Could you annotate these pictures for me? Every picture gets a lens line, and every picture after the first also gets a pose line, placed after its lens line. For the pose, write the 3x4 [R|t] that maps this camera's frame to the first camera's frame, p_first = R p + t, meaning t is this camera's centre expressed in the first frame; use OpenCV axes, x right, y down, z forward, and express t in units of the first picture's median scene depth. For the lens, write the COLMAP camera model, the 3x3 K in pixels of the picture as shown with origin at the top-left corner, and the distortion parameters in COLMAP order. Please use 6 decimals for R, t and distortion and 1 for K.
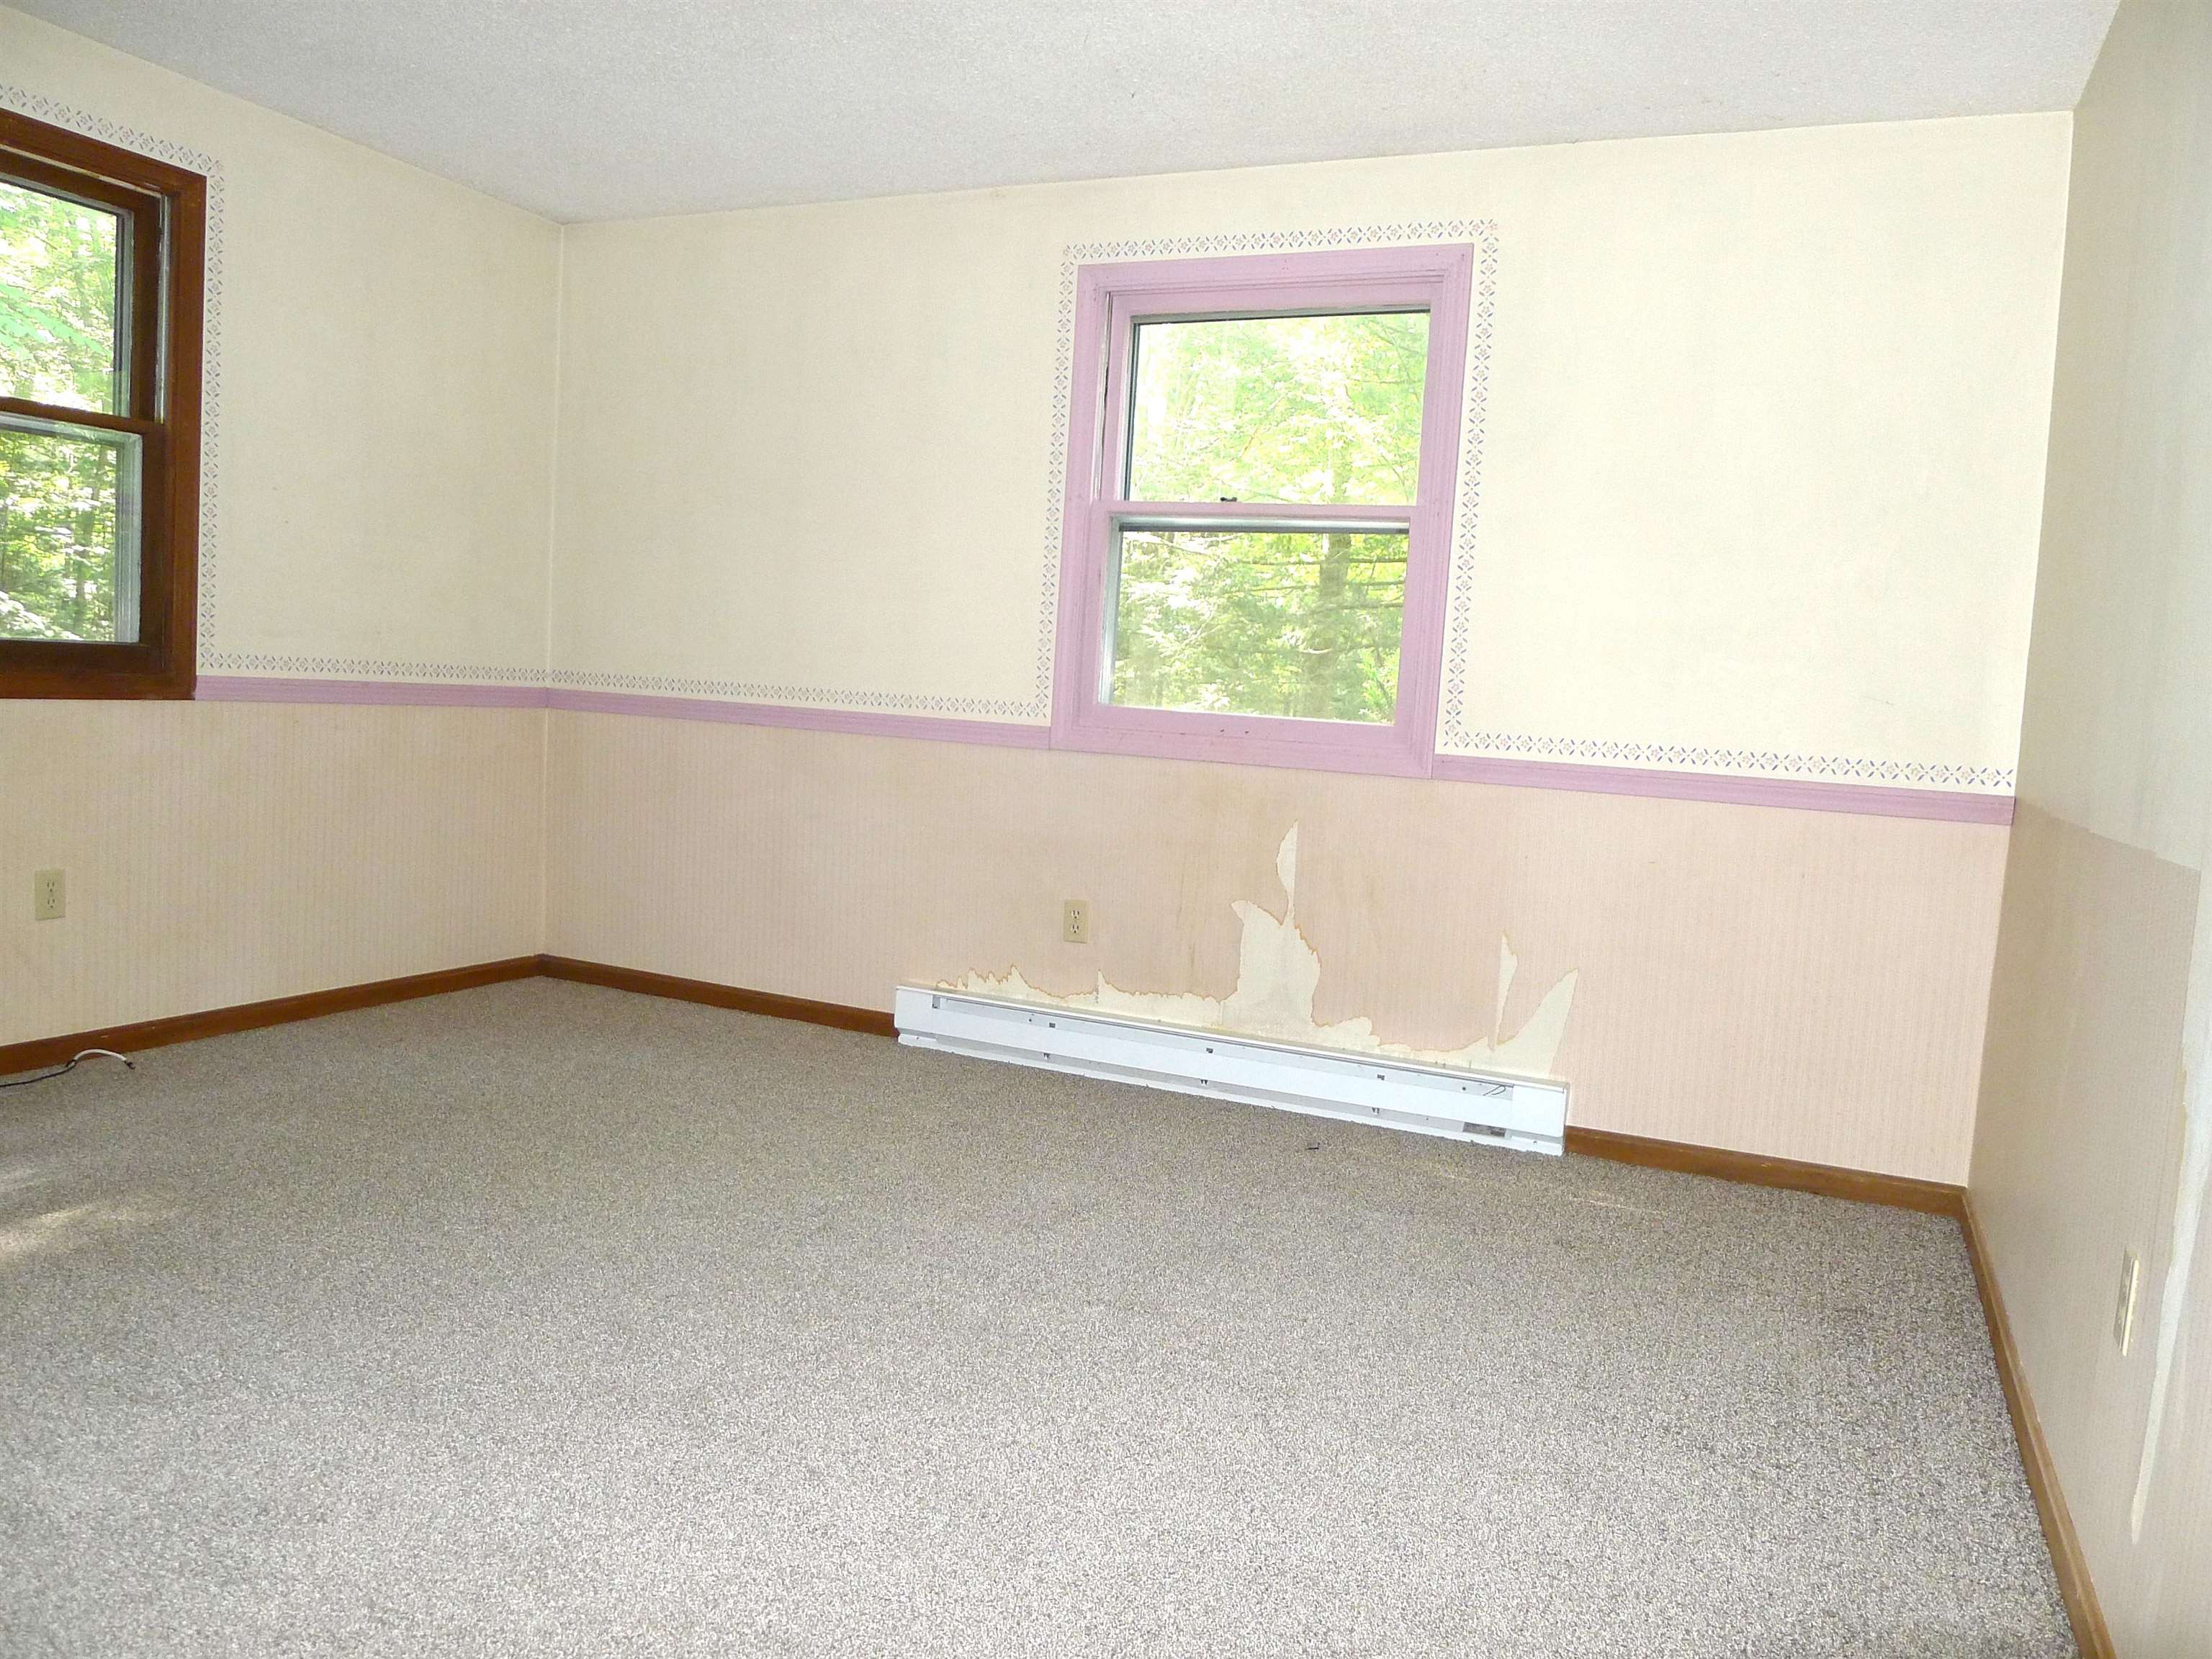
lens RADIAL K [[1625.4, 0, 1140.3], [0, 1625.4, 819.6], [0, 0, 1]] dist [-0.055375, 0.012932]
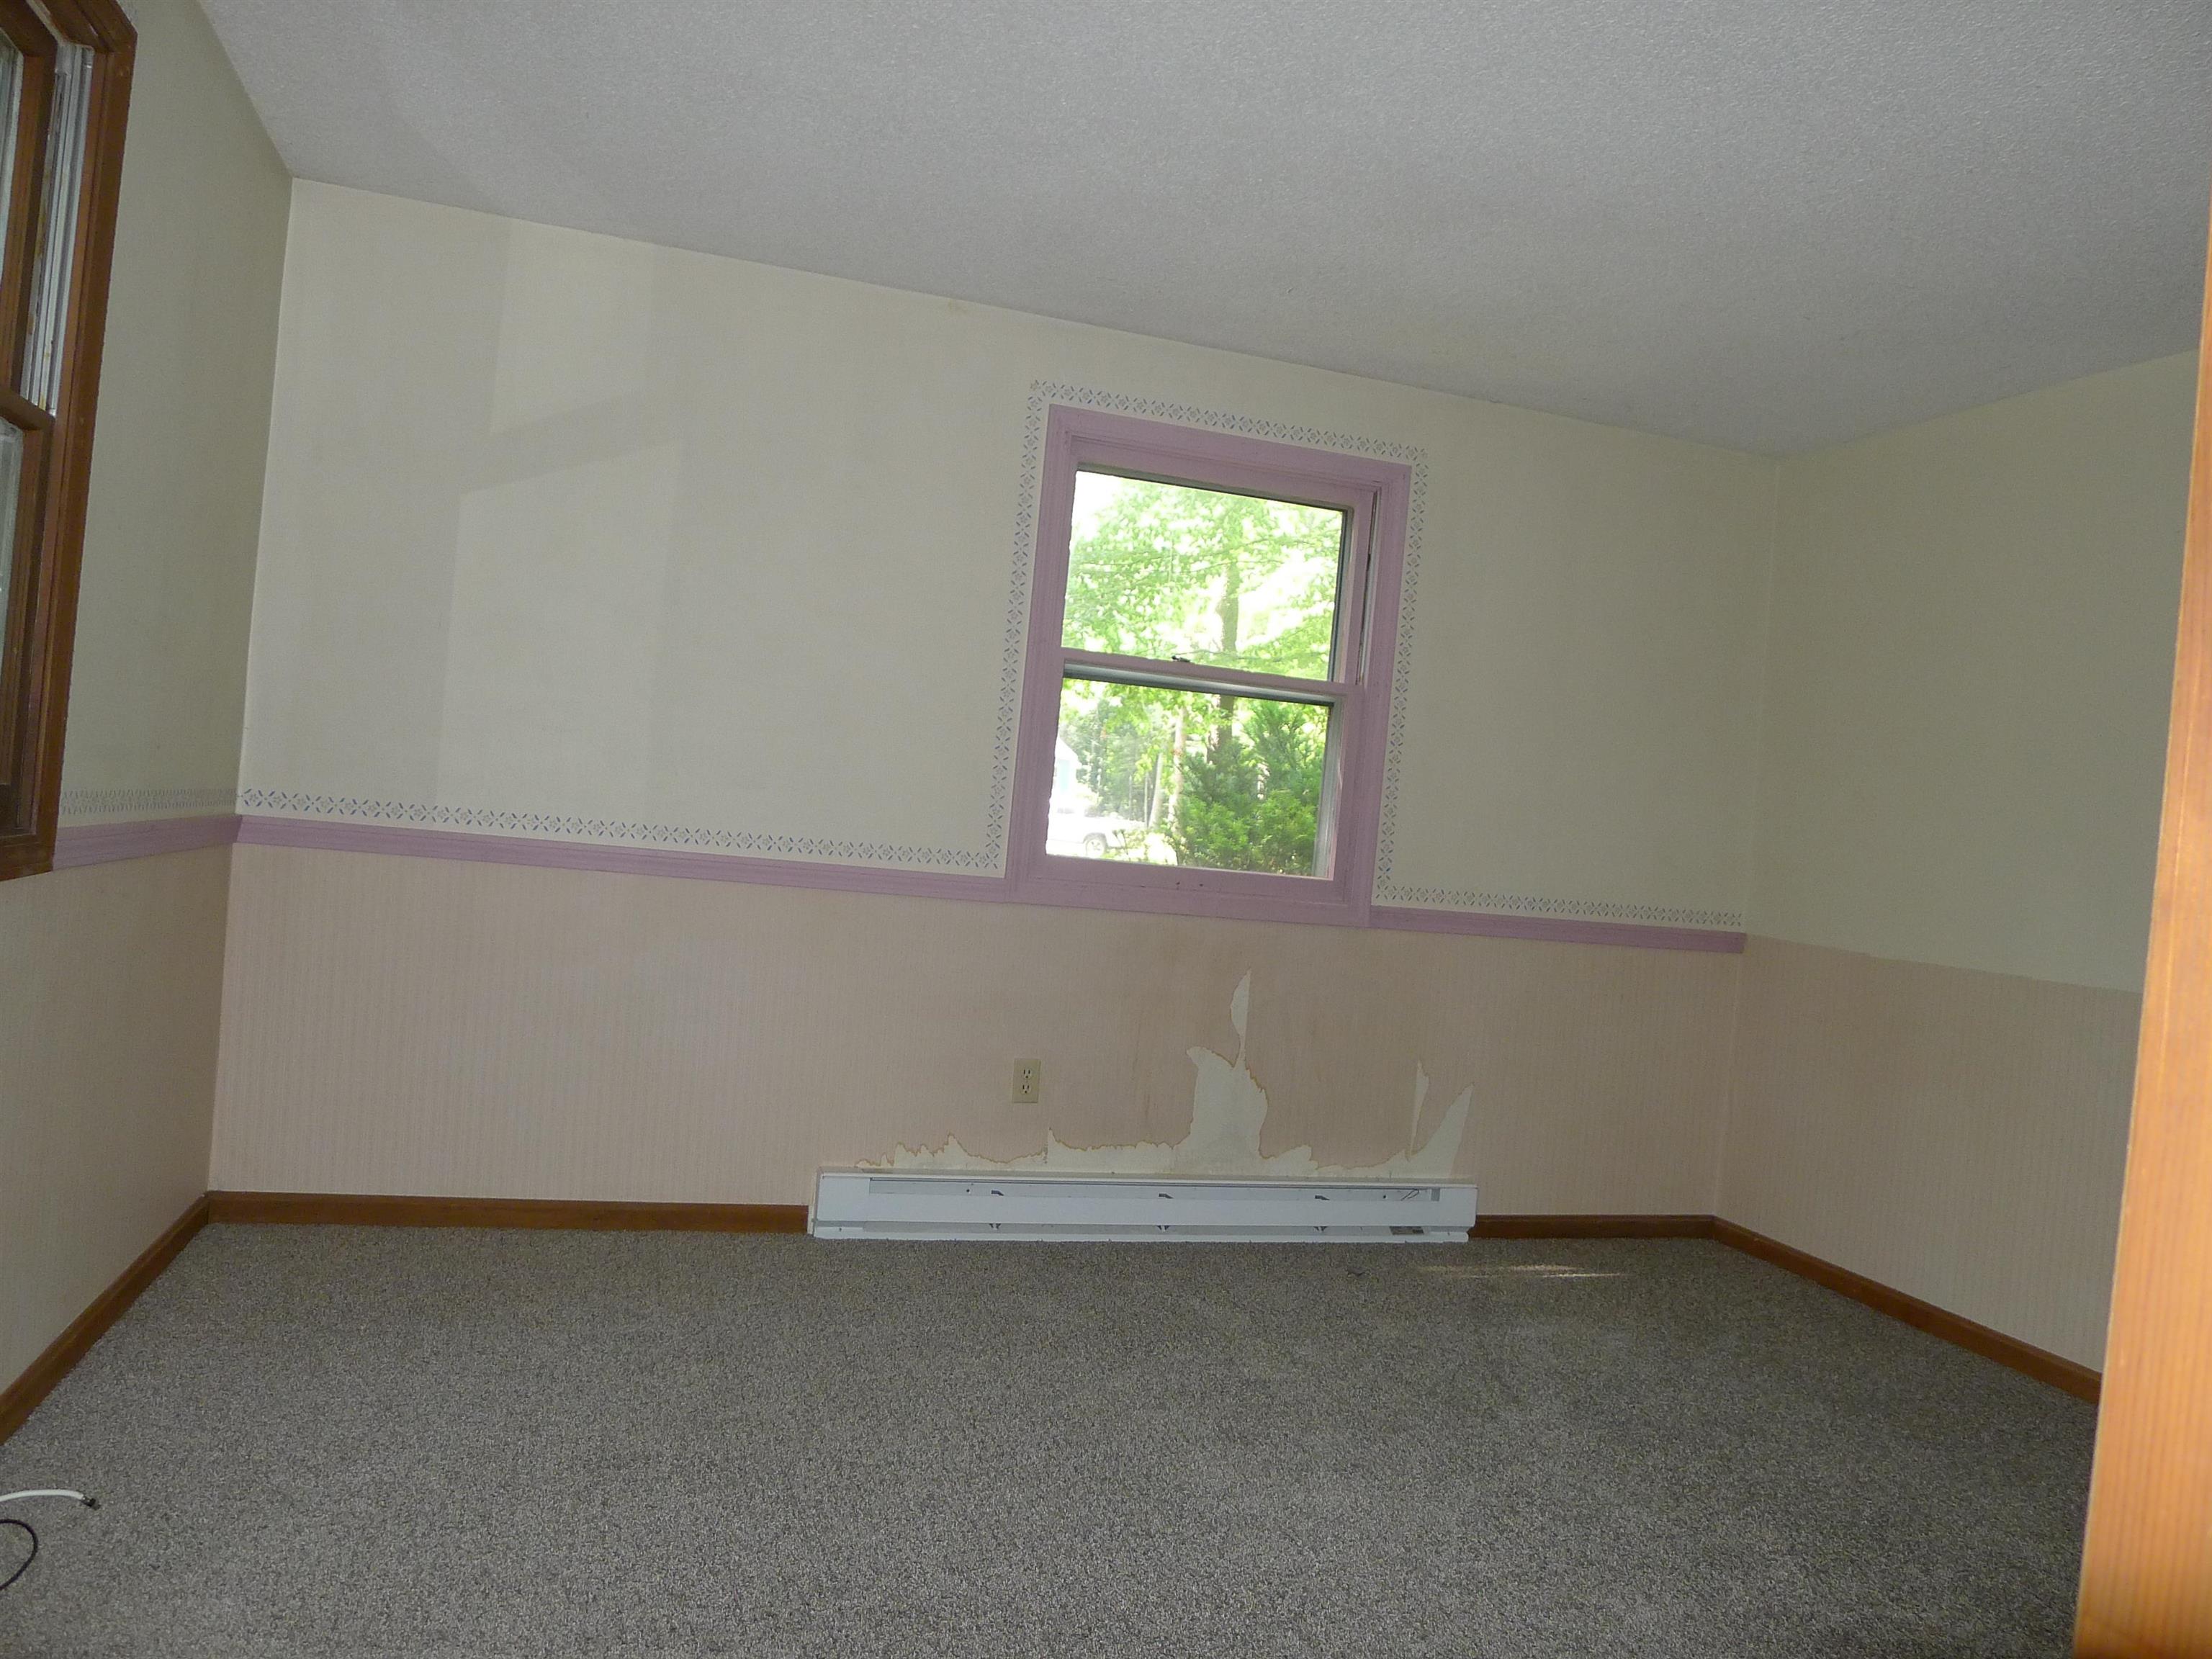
lens RADIAL K [[1551.3, 0, 1112.4], [0, 1551.3, 837.5], [0, 0, 1]] dist [-0.050550, 0.015713]
pose [[0.744799, 0.005613, 0.667265, -0.646822], [0.012260, 0.999681, -0.022094, -0.063386], [-0.667176, 0.024636, 0.744492, 0.298448]]
